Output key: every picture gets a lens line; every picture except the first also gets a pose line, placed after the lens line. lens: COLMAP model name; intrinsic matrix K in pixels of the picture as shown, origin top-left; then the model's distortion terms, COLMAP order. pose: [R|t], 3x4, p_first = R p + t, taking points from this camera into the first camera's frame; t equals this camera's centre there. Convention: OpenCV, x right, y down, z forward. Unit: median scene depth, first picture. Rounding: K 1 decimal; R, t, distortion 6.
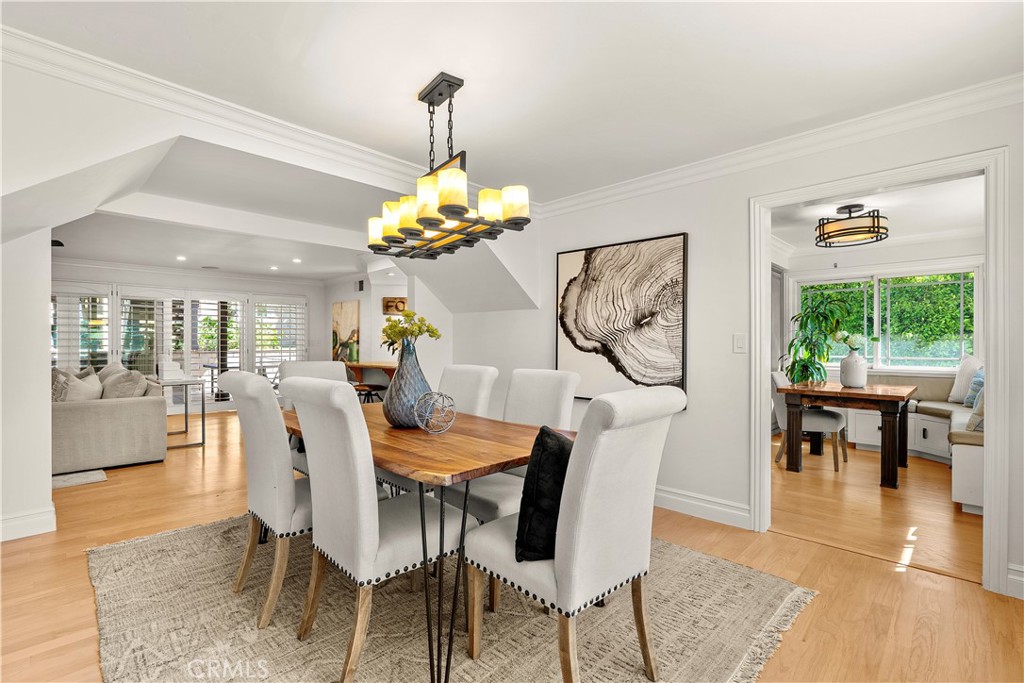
lens RADIAL K [[466.2, 0, 509.0], [0, 466.2, 340.6], [0, 0, 1]] dist [-0.009302, 0.000819]
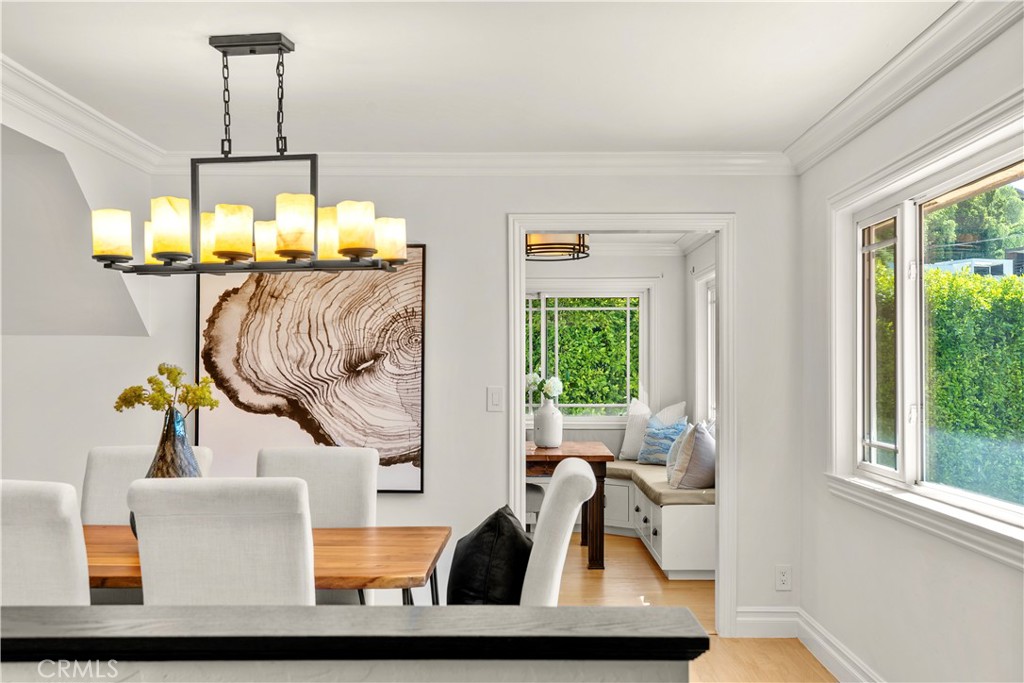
lens RADIAL K [[1032.7, 0, 514.5], [0, 1032.7, 348.1], [0, 0, 1]] dist [0.010687, 0.000000]
pose [[0.719881, 0.012473, 0.693985, -0.533144], [-0.004089, 0.999897, -0.013730, -0.043923], [-0.694085, 0.007046, 0.719858, -0.204163]]
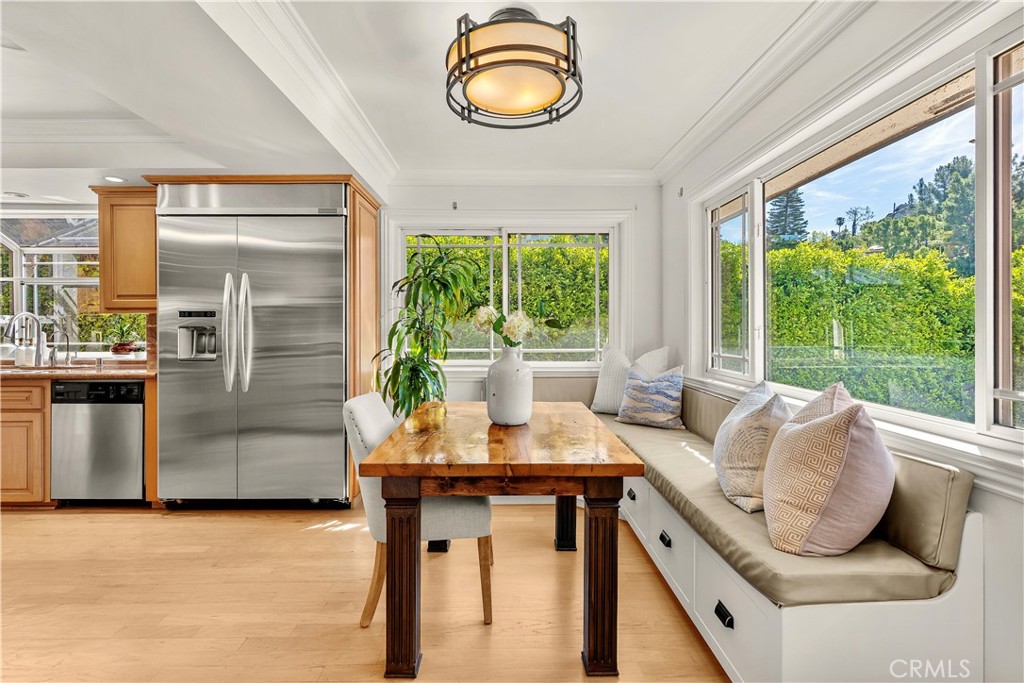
lens RADIAL K [[466.2, 0, 509.8], [0, 466.2, 334.0], [0, 0, 1]] dist [-0.009302, 0.000819]
pose [[0.698728, -0.014348, 0.715243, 0.449769], [-0.003095, 0.999729, 0.023079, -0.003237], [-0.715380, -0.018339, 0.698494, 0.749419]]
